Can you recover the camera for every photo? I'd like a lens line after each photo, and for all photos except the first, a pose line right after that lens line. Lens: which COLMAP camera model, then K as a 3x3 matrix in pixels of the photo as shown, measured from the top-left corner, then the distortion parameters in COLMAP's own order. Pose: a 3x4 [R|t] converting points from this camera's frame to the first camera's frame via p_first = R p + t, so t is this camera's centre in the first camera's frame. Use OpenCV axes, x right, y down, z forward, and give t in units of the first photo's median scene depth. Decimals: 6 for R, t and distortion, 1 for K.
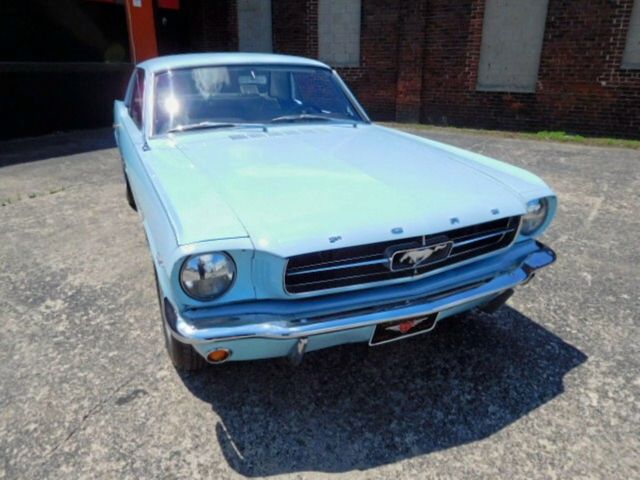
lens RADIAL K [[473.7, 0, 317.4], [0, 473.7, 239.5], [0, 0, 1]] dist [-0.004210, -0.006720]
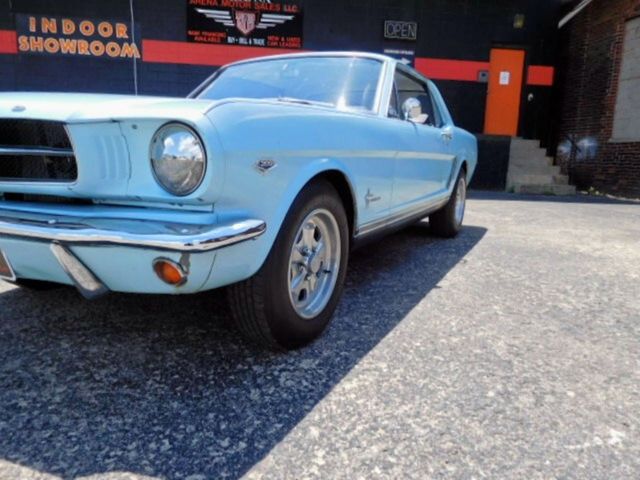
lens RADIAL K [[473.7, 0, 317.5], [0, 473.7, 240.6], [0, 0, 1]] dist [-0.004210, -0.006720]
pose [[0.635015, 0.160883, -0.755561, 0.906075], [-0.306066, 0.950428, -0.054858, 0.021179], [0.709281, 0.266087, 0.652777, 0.690215]]
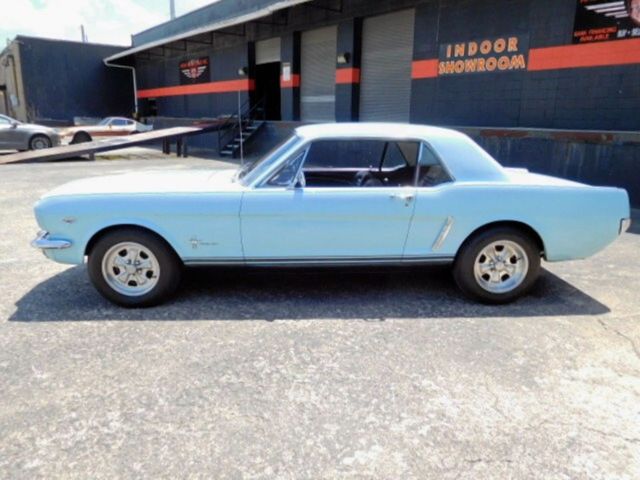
lens RADIAL K [[473.7, 0, 316.3], [0, 473.7, 240.3], [0, 0, 1]] dist [-0.004210, -0.006720]
pose [[-0.360371, 0.221107, -0.906226, 1.448678], [-0.345755, 0.870639, 0.349917, -0.778213], [0.866364, 0.439432, -0.237304, 1.997301]]
